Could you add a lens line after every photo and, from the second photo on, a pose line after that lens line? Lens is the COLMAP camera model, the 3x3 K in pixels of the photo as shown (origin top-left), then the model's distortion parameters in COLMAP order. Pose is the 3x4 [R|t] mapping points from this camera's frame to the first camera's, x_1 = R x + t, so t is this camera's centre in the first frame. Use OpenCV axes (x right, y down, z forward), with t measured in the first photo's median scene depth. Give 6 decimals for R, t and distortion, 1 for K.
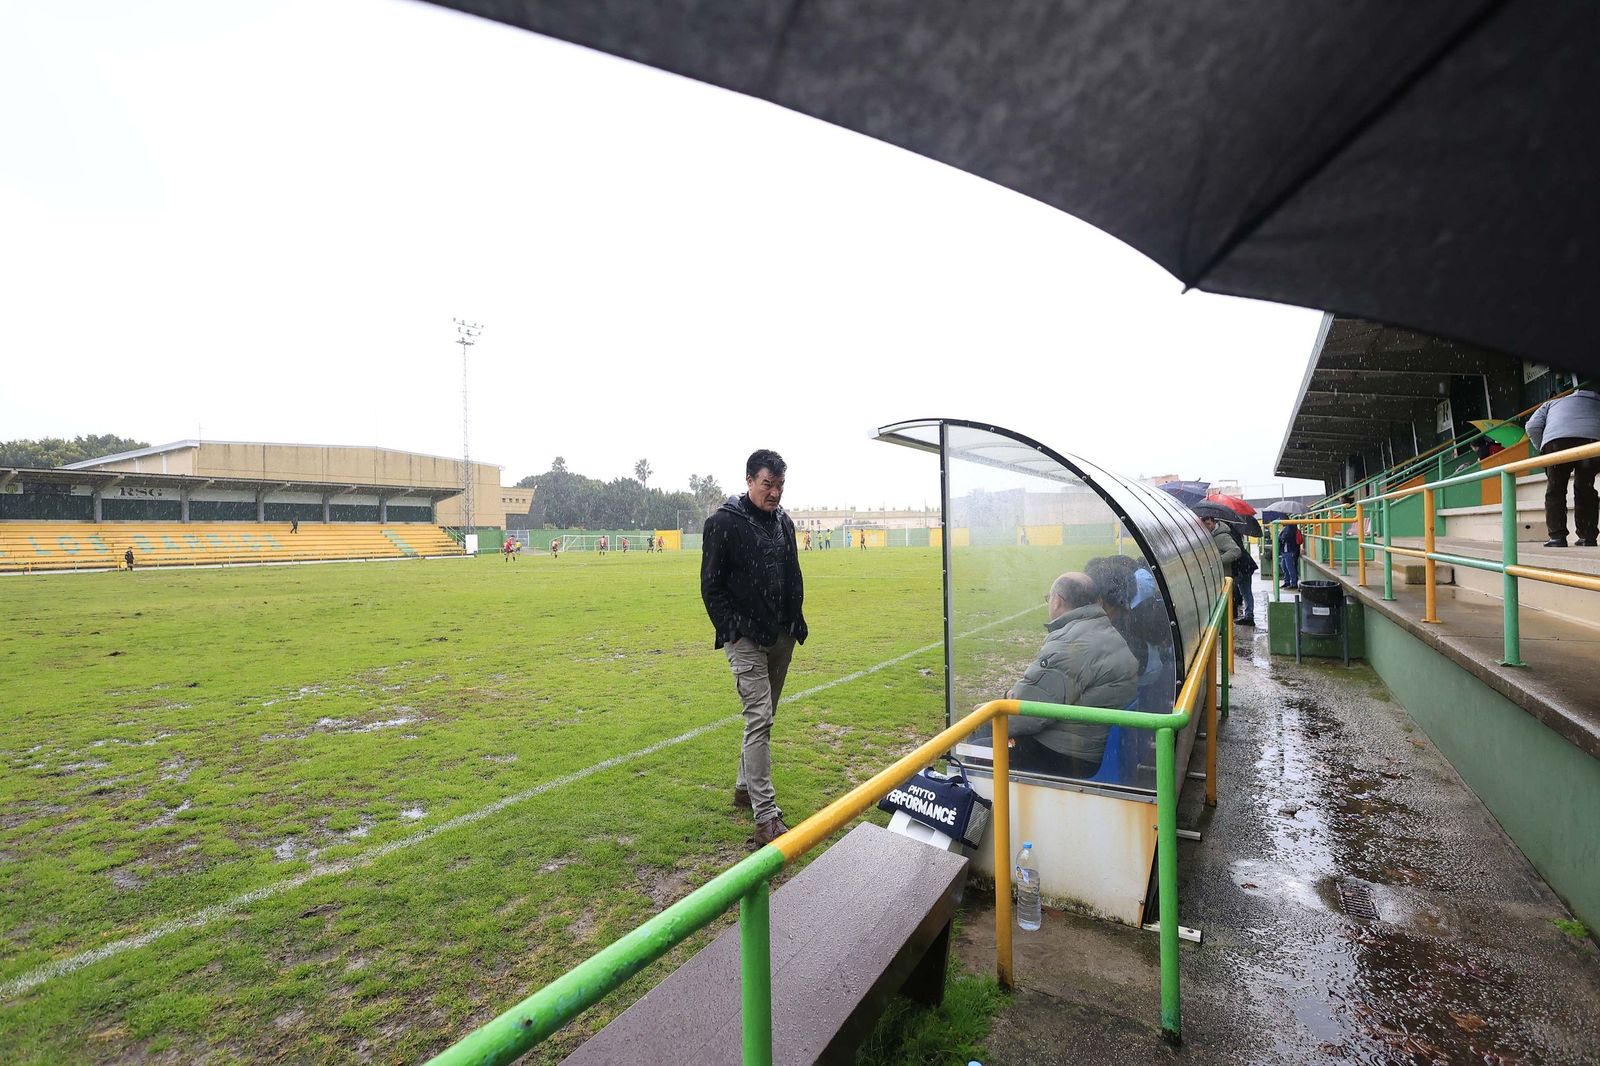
lens RADIAL K [[740.2, 0, 800.0], [0, 740.2, 533.0], [0, 0, 1]] dist [-0.001243, 0.000431]
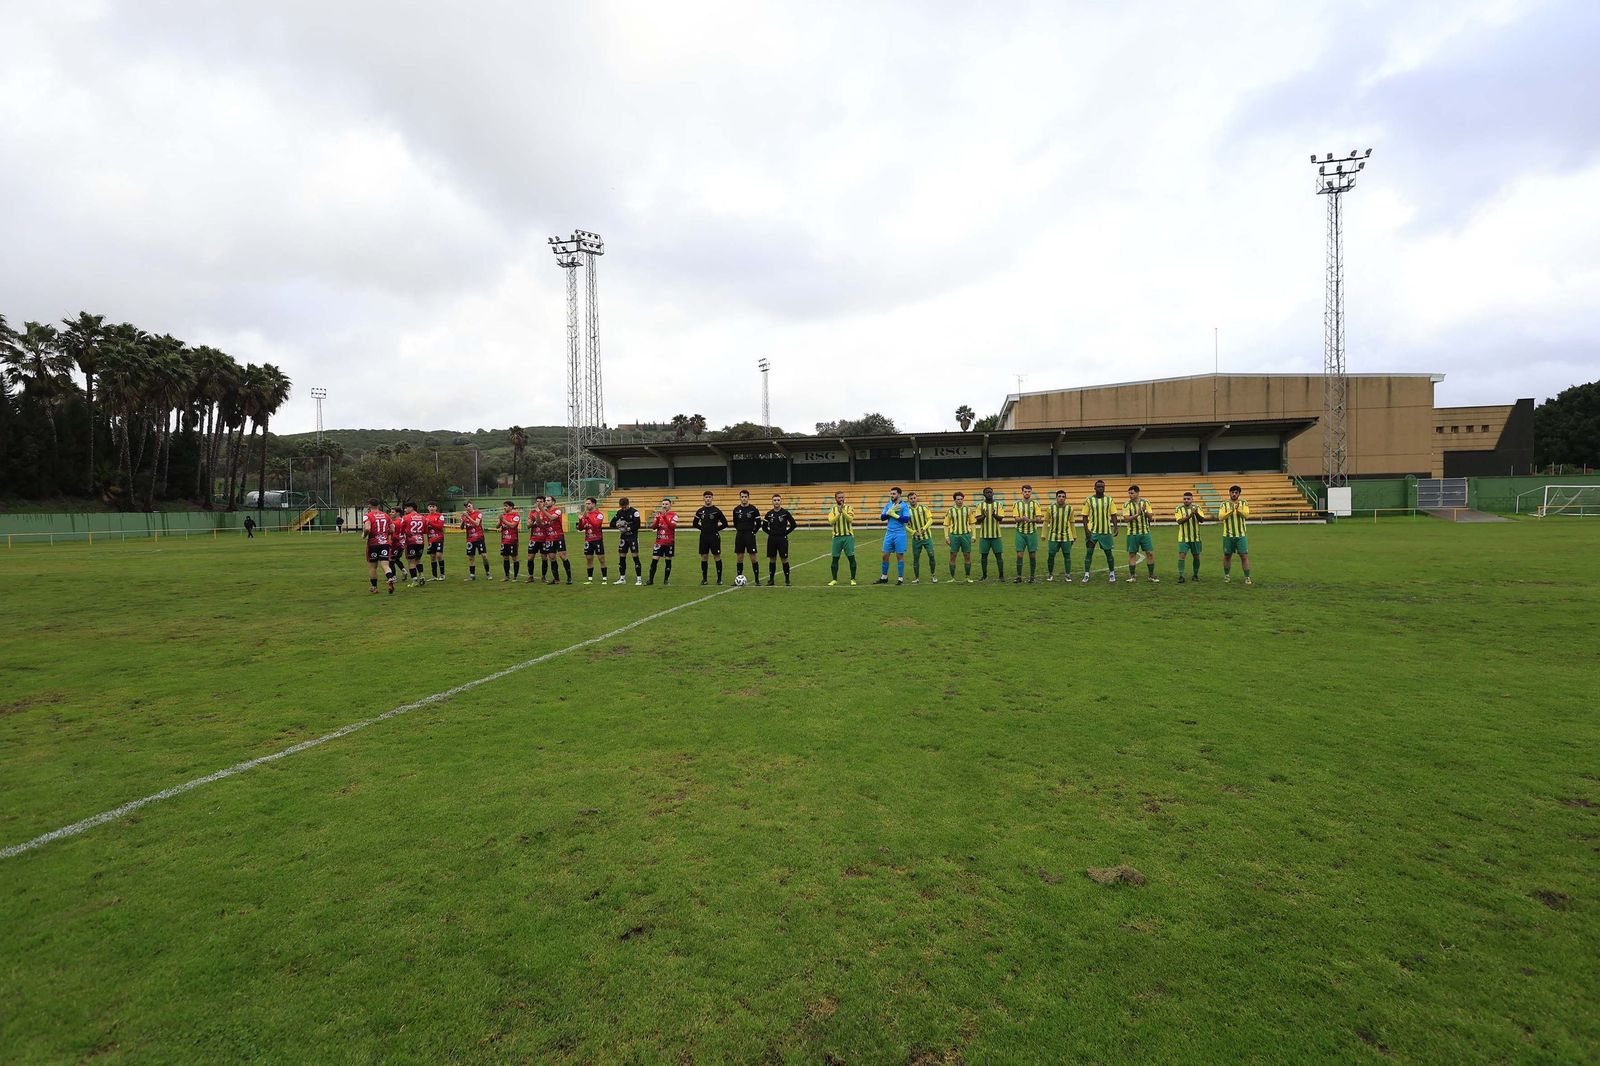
lens RADIAL K [[753.5, 0, 800.0], [0, 753.5, 533.0], [0, 0, 1]] dist [-0.000446, 0.000534]
pose [[0.332186, 0.045288, -0.942126, 0.577475], [0.017677, 0.998372, 0.054225, -0.043123], [0.943048, -0.034667, 0.330845, 7.583630]]
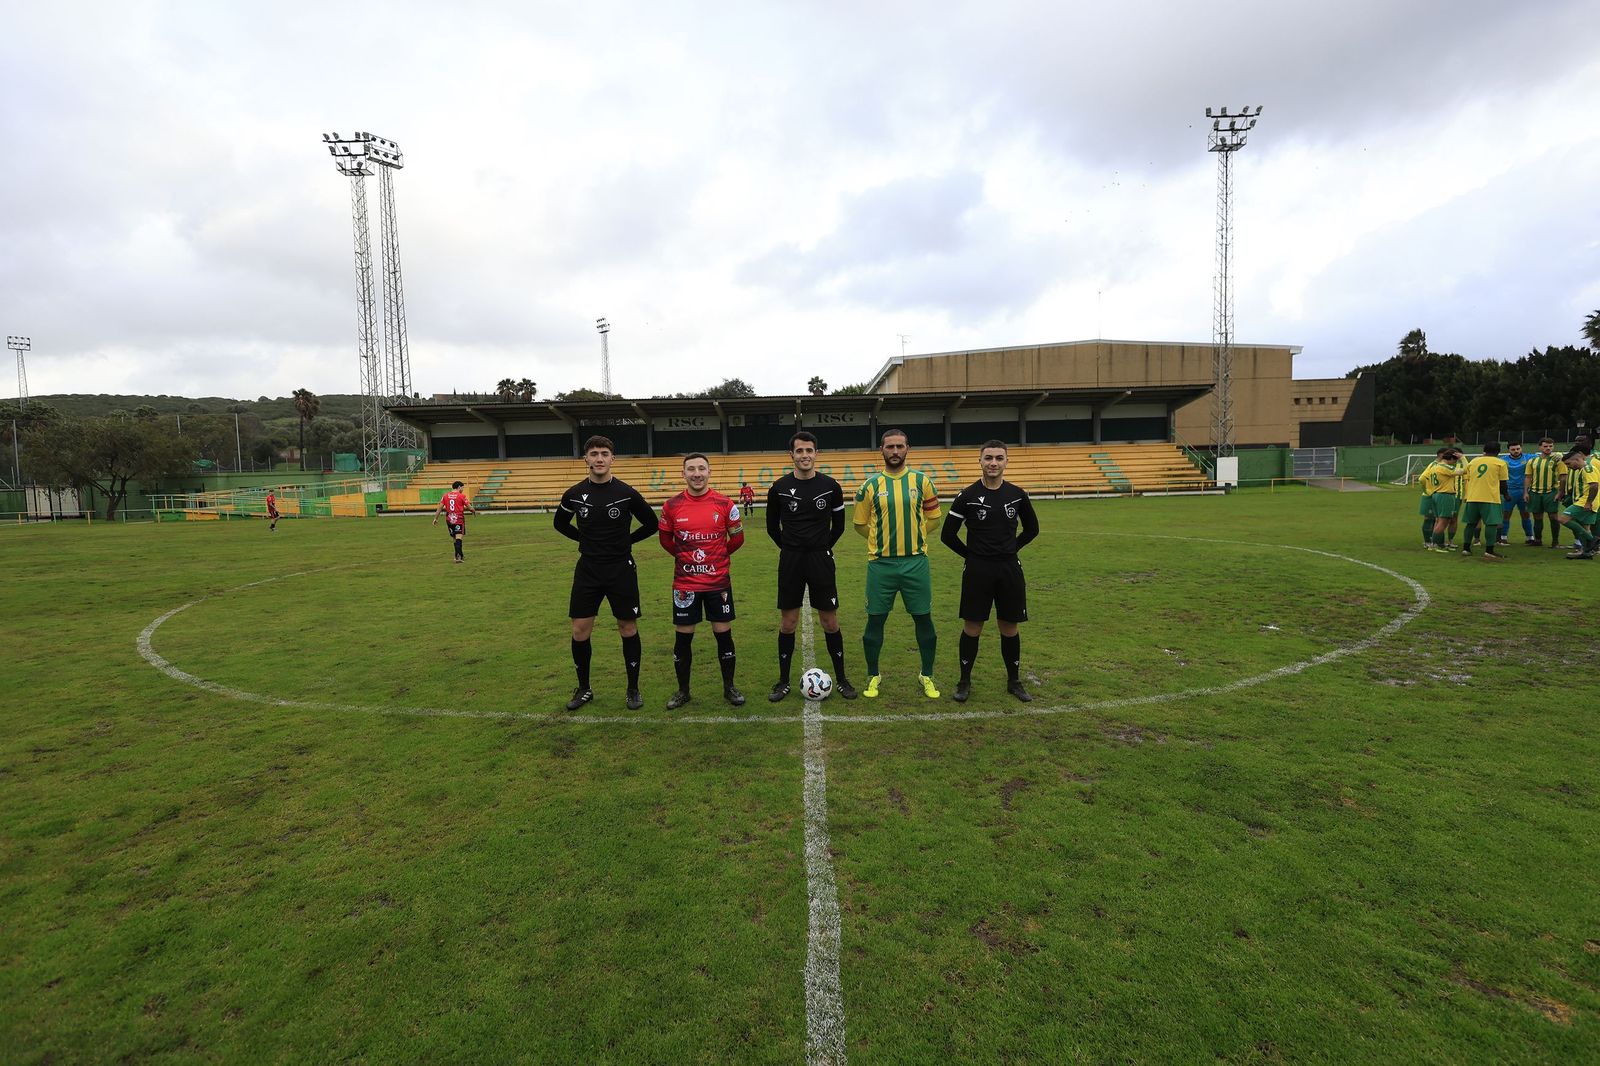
lens RADIAL K [[740.2, 0, 800.0], [0, 740.2, 533.0], [0, 0, 1]] dist [-0.001243, 0.000431]
pose [[0.529979, 0.067816, -0.845295, -2.162796], [0.021514, 0.995401, 0.093347, 0.002409], [0.847738, -0.067658, 0.526083, 7.908995]]
